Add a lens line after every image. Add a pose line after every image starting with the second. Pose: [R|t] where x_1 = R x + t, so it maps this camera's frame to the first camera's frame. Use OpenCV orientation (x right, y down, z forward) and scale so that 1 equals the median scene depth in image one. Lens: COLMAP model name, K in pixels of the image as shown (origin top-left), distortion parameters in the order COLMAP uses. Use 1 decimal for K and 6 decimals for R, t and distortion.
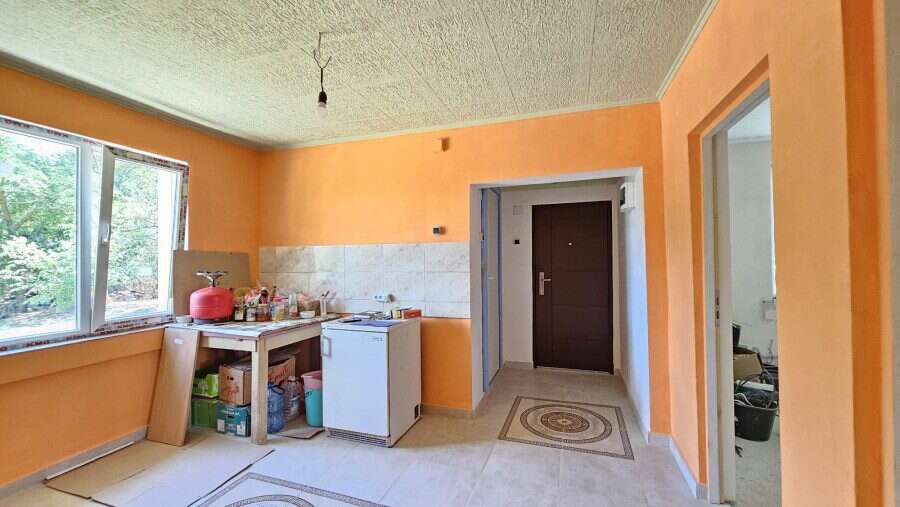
lens RADIAL K [[366.1, 0, 450.0], [0, 366.1, 253.5], [0, 0, 1]] dist [-0.000031, 0.000277]
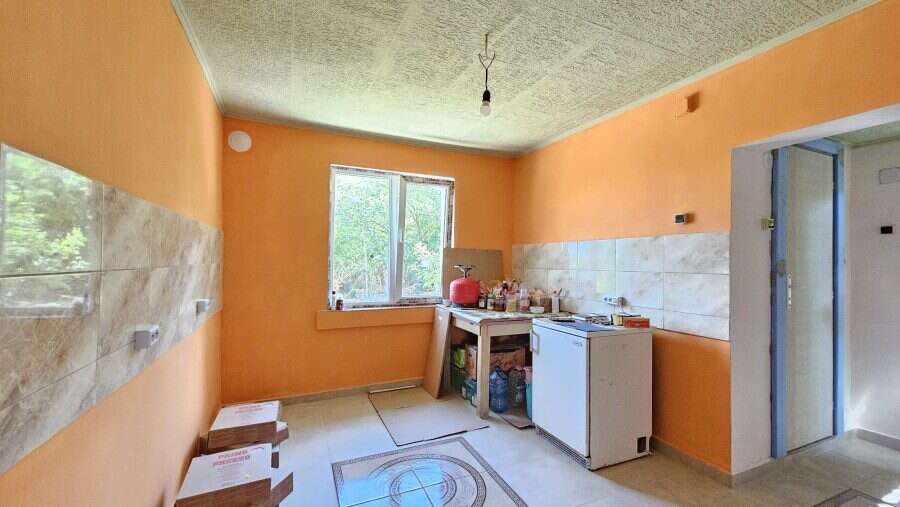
lens RADIAL K [[366.1, 0, 450.0], [0, 366.1, 253.5], [0, 0, 1]] dist [-0.000031, 0.000277]
pose [[0.676854, 0.001028, -0.736117, 0.225828], [-0.003563, 0.999992, -0.001879, 0.014421], [0.736109, 0.003894, 0.676852, 0.146905]]
